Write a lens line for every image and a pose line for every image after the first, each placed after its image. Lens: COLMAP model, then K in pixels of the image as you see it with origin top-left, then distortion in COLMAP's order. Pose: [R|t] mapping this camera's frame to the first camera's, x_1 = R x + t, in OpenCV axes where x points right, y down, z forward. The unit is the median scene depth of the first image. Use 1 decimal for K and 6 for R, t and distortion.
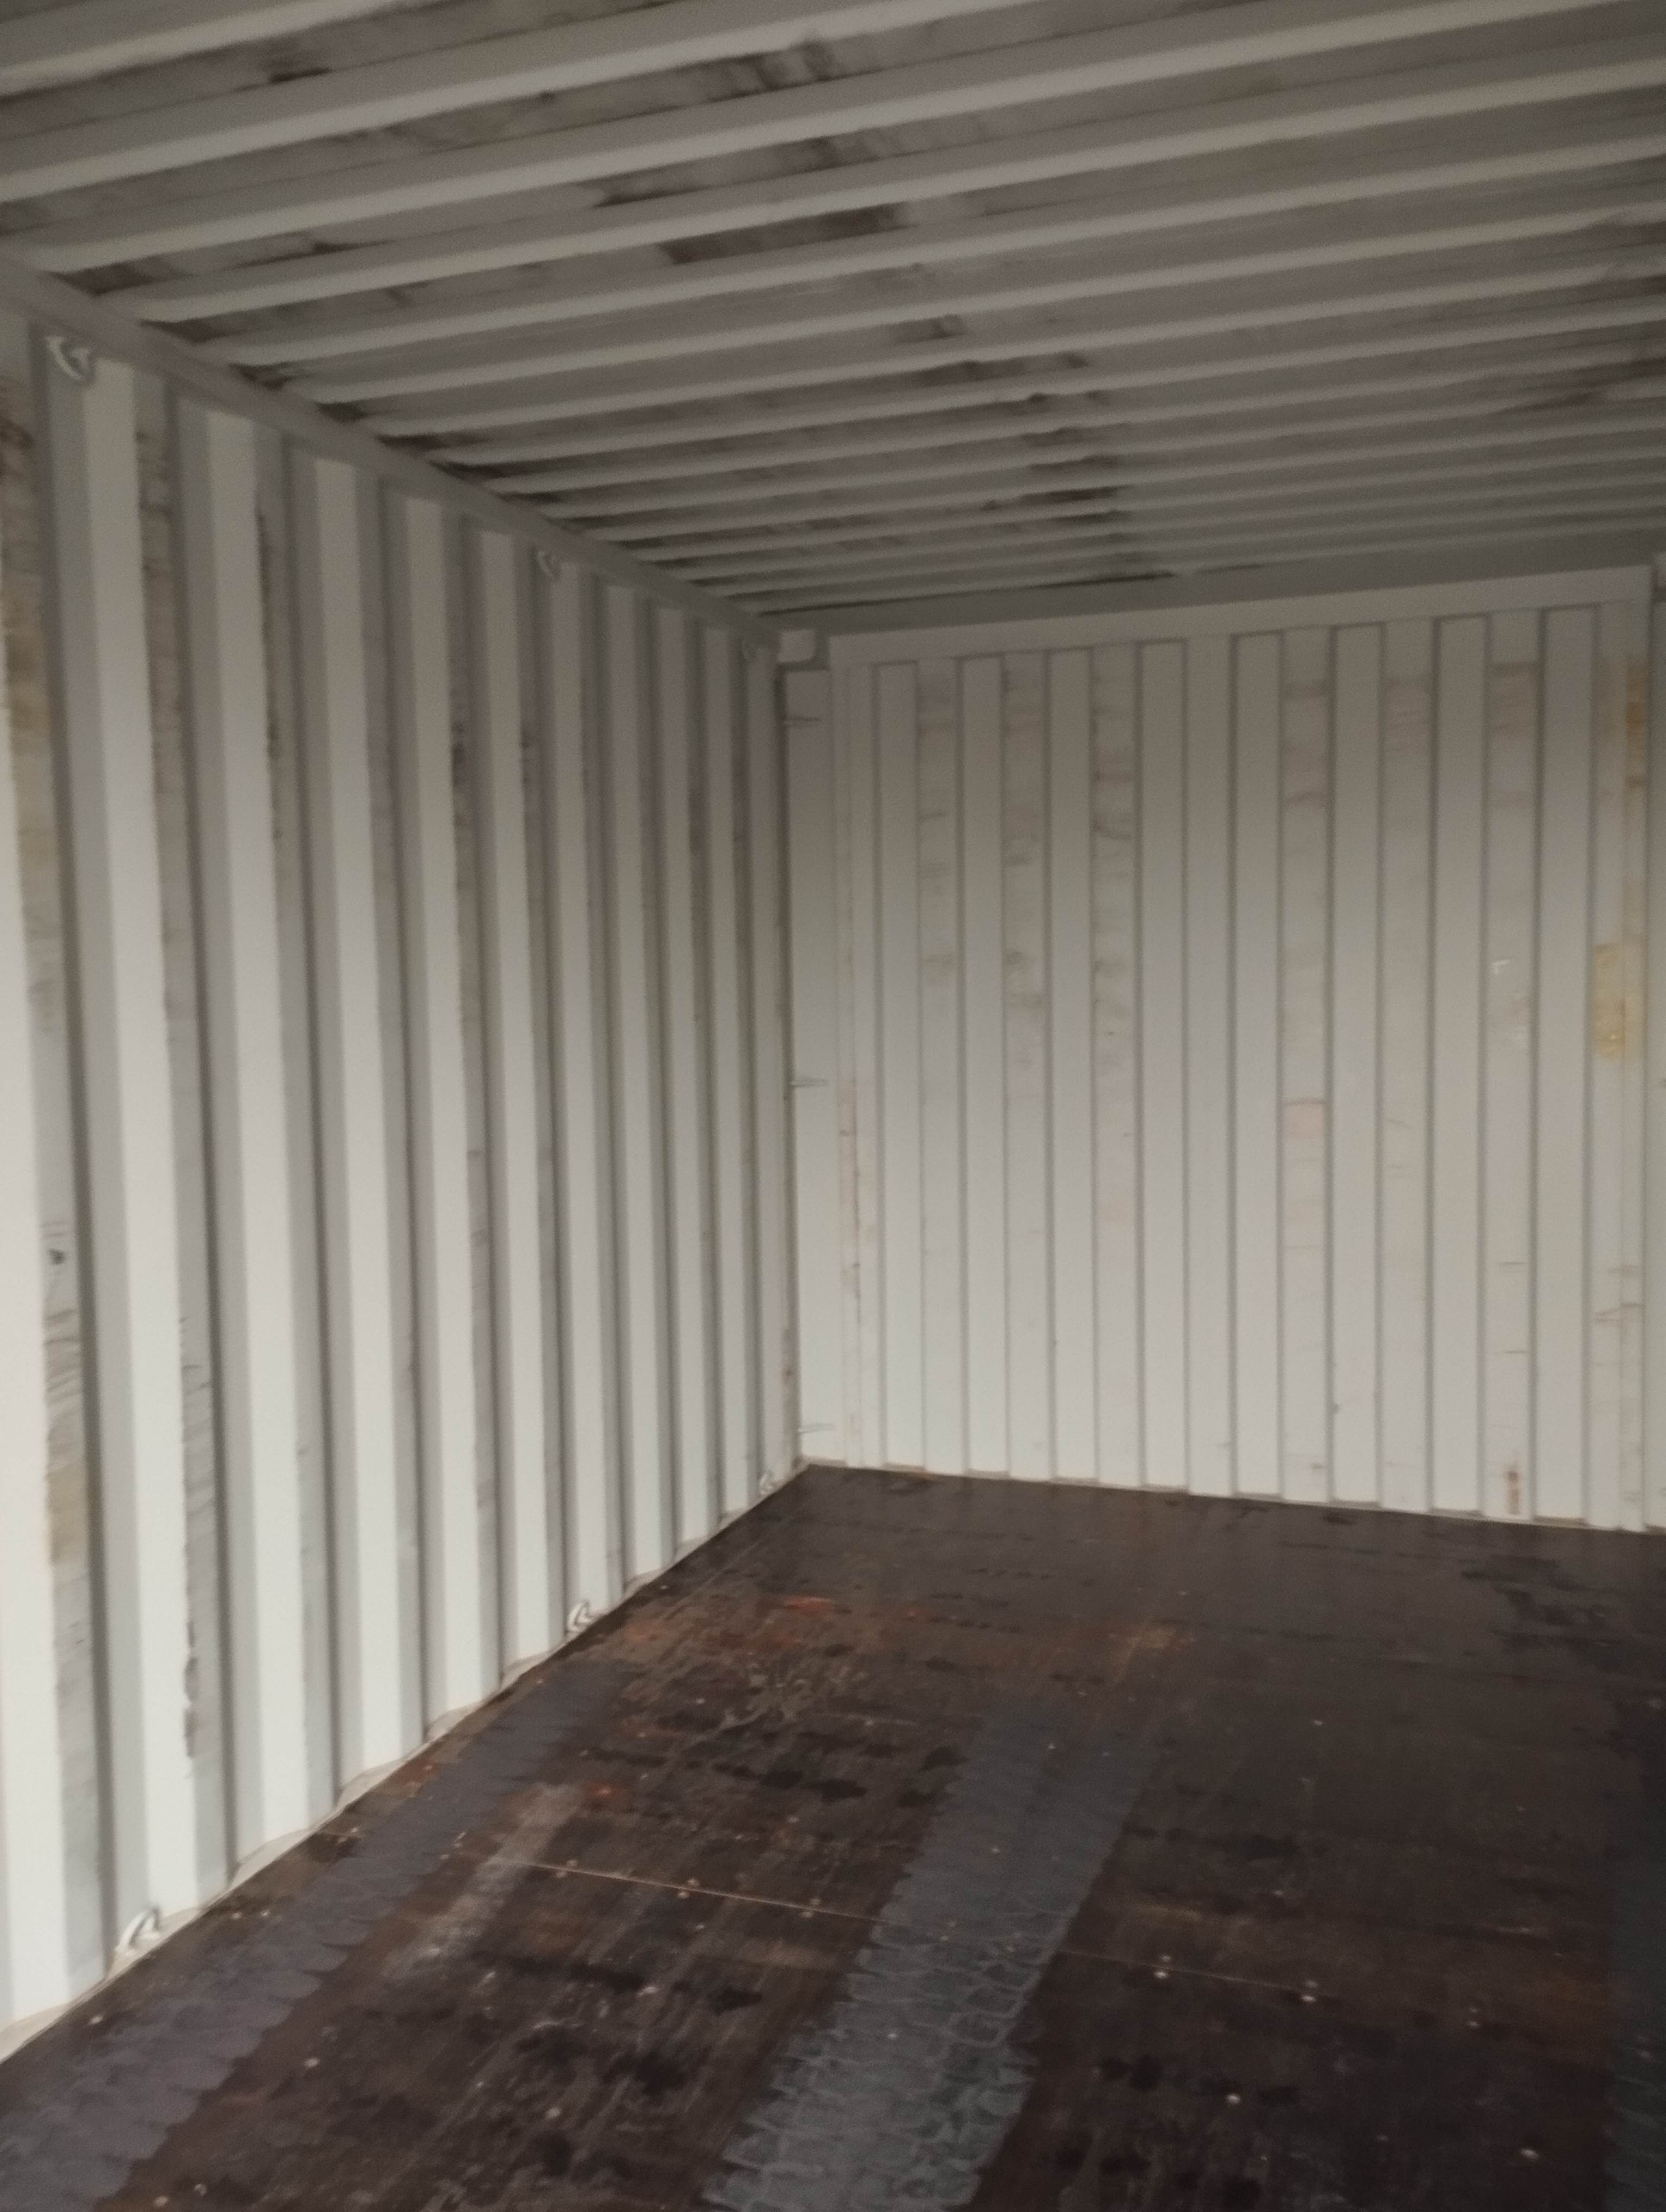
lens RADIAL K [[1824.8, 0, 815.7], [0, 1824.8, 1100.4], [0, 0, 1]] dist [0.090018, -0.113409]
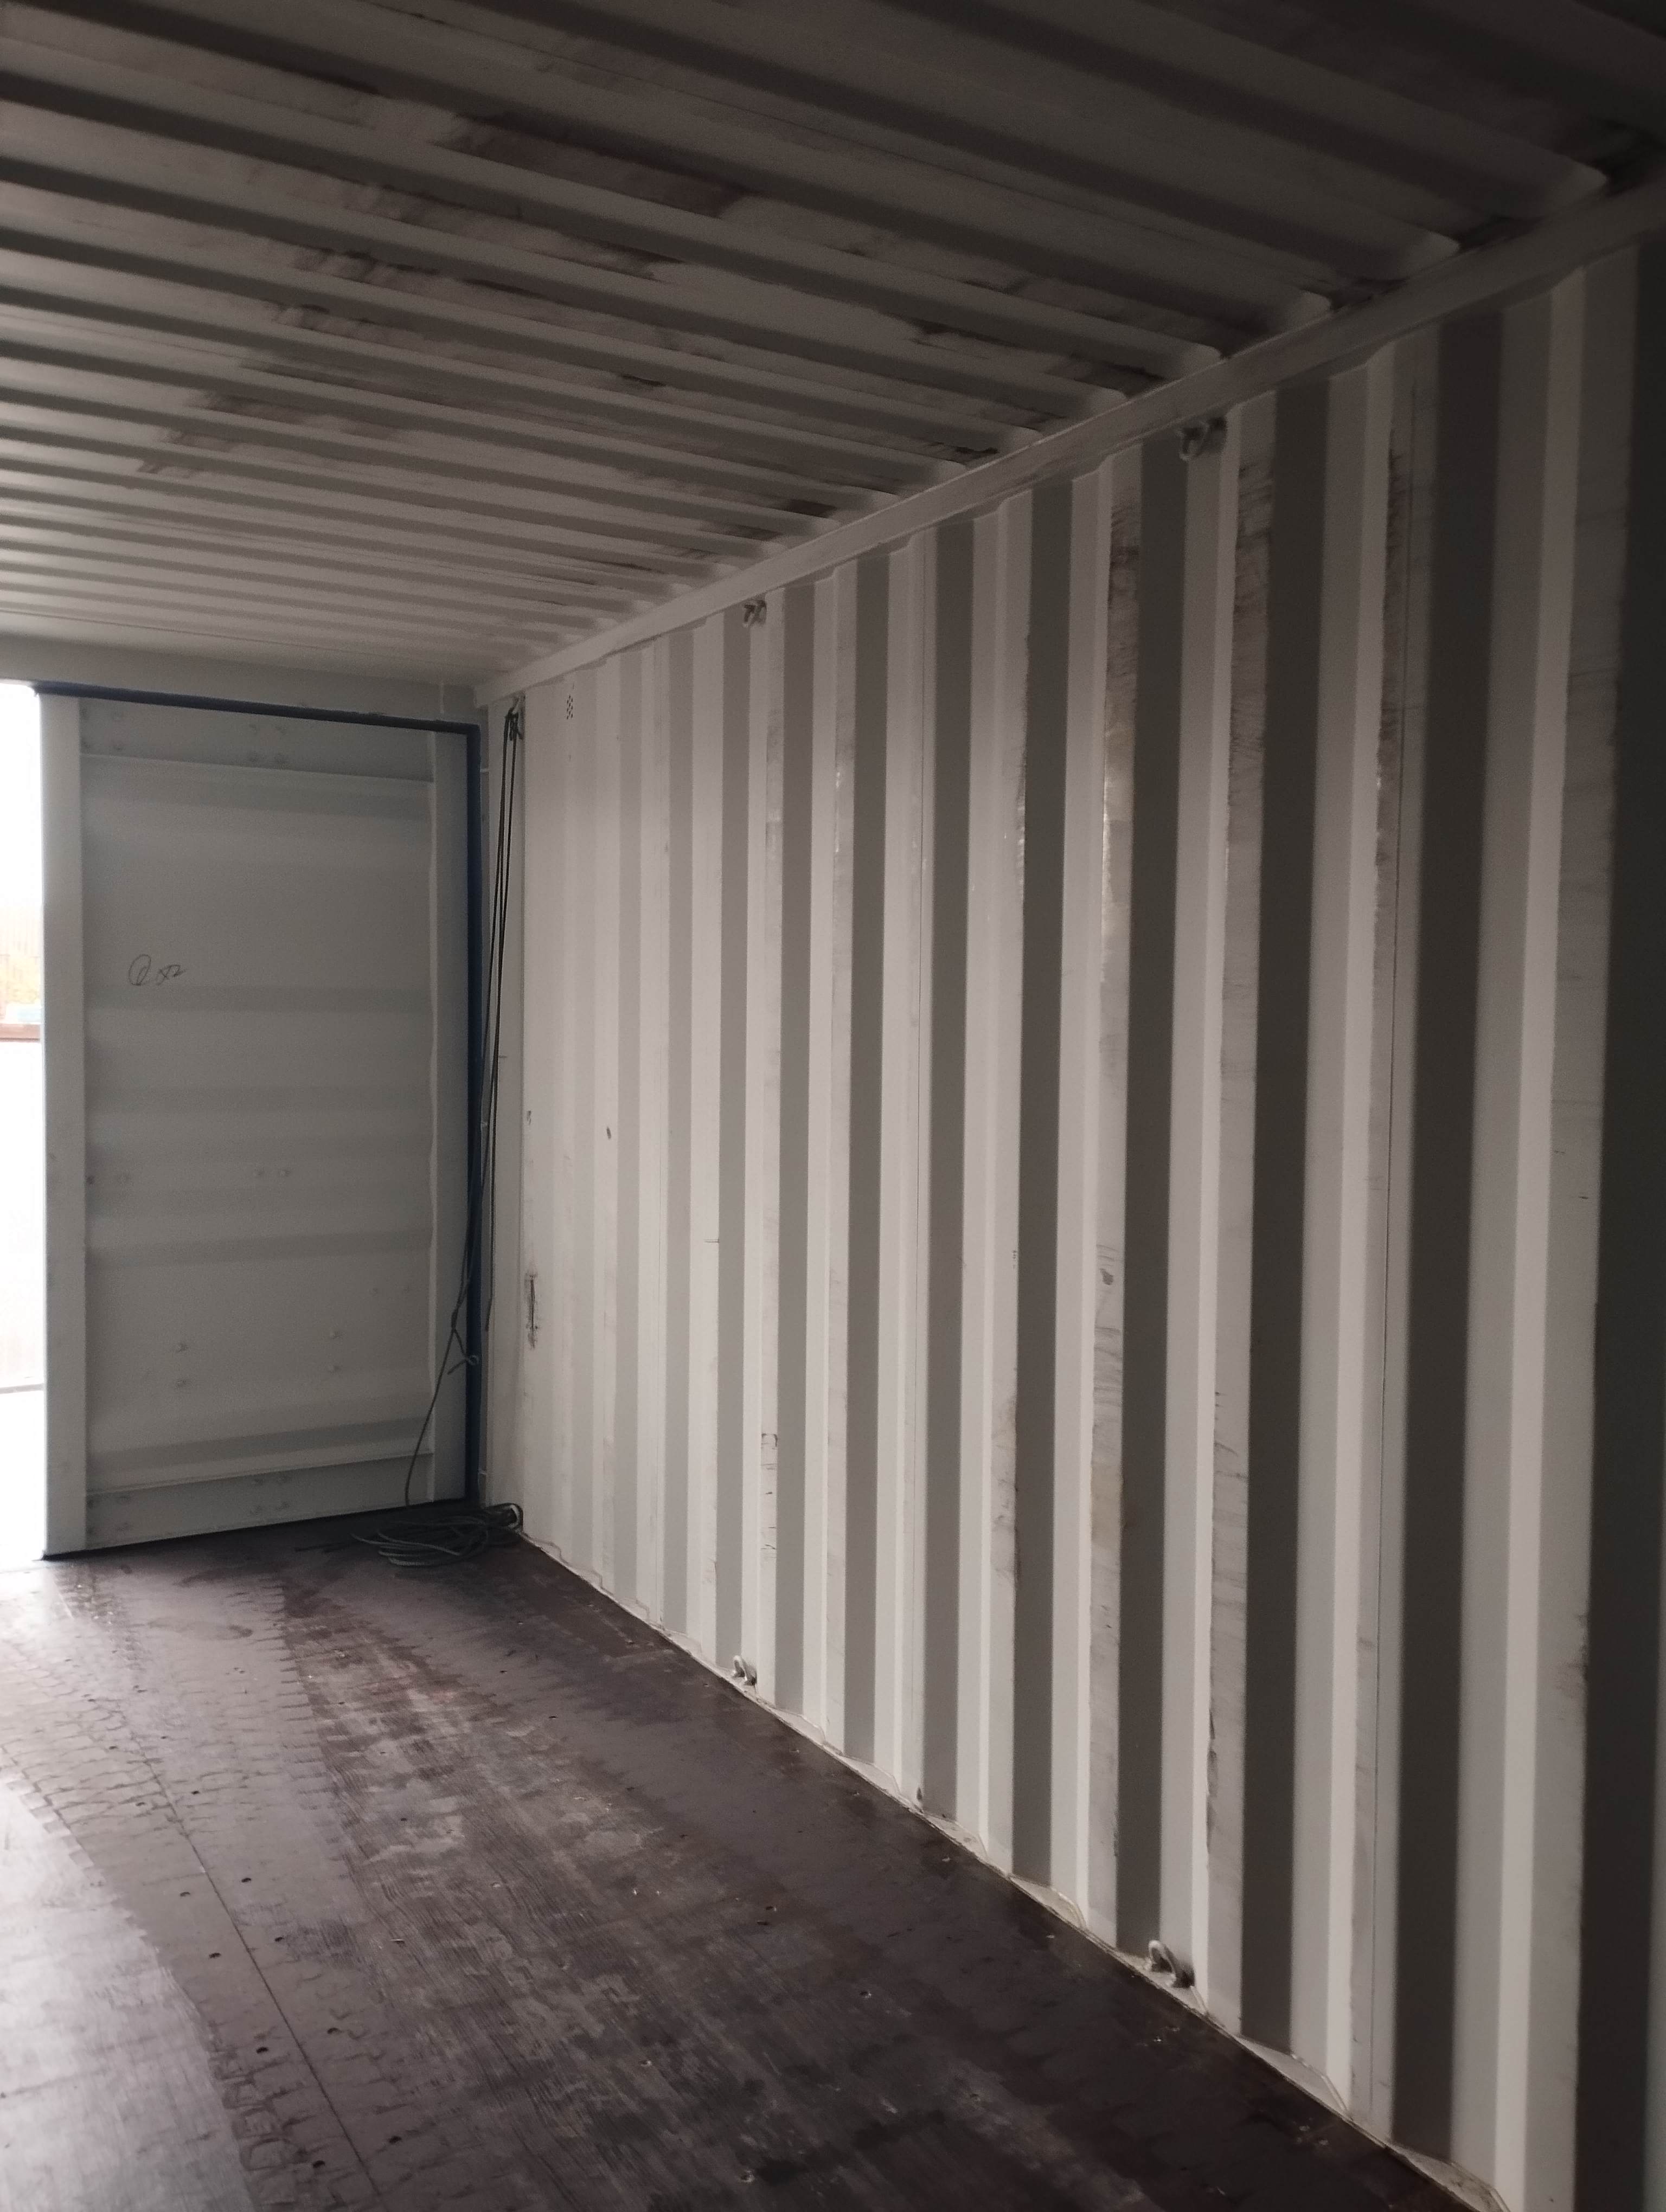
lens RADIAL K [[1824.8, 0, 839.4], [0, 1824.8, 1100.7], [0, 0, 1]] dist [0.090018, -0.113409]
pose [[-0.629623, 0.051028, -0.775223, 0.326733], [-0.049761, 0.993143, 0.105787, -0.078306], [0.775306, 0.105182, -0.622766, 0.915107]]
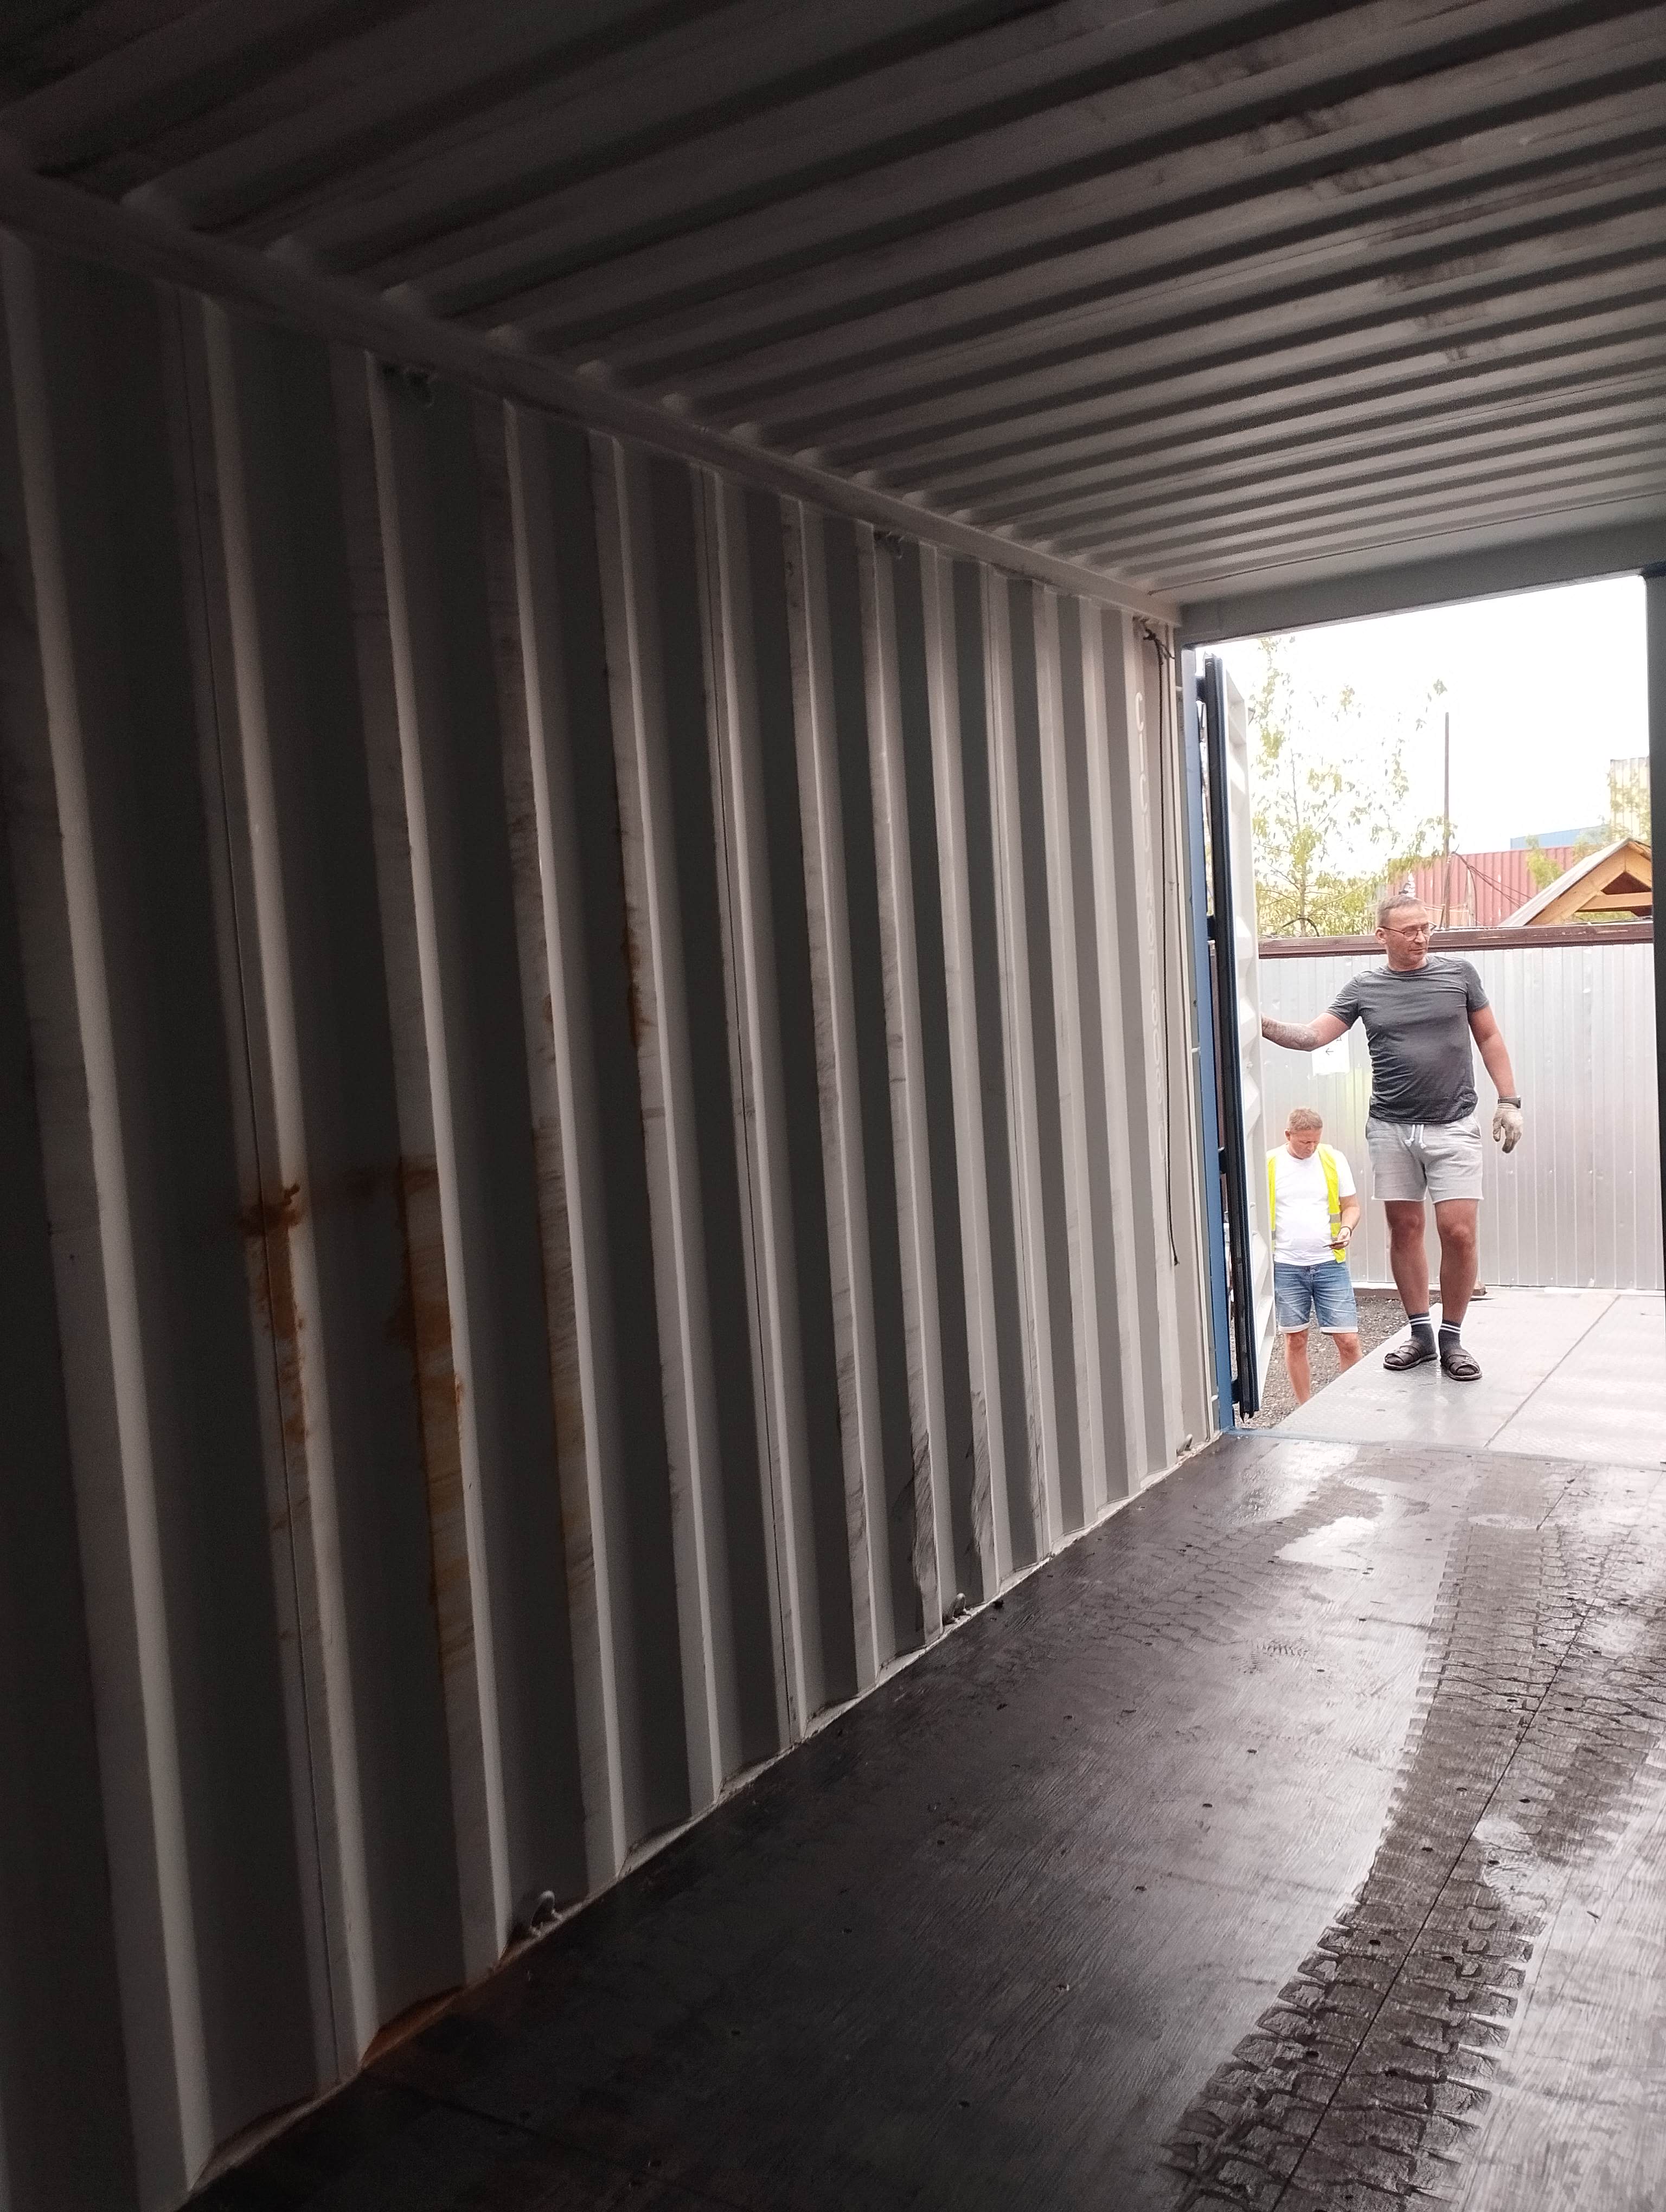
lens RADIAL K [[1824.8, 0, 824.3], [0, 1824.8, 1105.2], [0, 0, 1]] dist [0.090018, -0.113409]
pose [[-0.978284, 0.069474, 0.195278, 0.031568], [0.097155, 0.985940, 0.135952, -0.070155], [-0.183087, 0.151972, -0.971279, 1.009395]]
